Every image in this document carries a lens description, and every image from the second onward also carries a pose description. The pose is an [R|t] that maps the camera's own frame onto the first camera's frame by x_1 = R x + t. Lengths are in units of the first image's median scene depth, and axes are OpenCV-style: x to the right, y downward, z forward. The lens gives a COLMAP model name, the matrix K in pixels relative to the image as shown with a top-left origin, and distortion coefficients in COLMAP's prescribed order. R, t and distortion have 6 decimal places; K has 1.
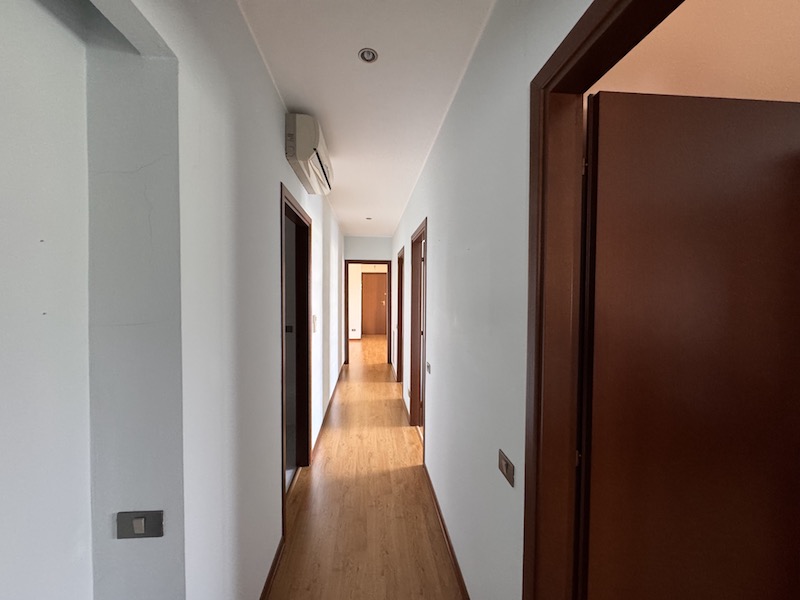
lens RADIAL K [[321.1, 0, 400.0], [0, 321.1, 300.0], [0, 0, 1]] dist [-0.003014, 0.000288]
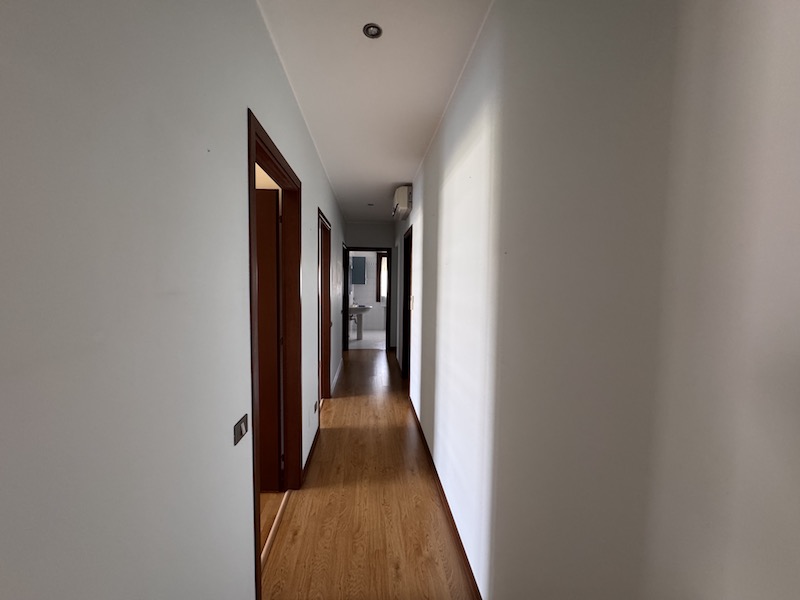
lens RADIAL K [[321.1, 0, 400.0], [0, 321.1, 300.0], [0, 0, 1]] dist [-0.003014, 0.000288]
pose [[-0.999707, -0.024129, -0.002129, -0.190715], [-0.024223, 0.995201, 0.094802, -0.051629], [-0.000169, 0.094826, -0.995494, 2.010108]]
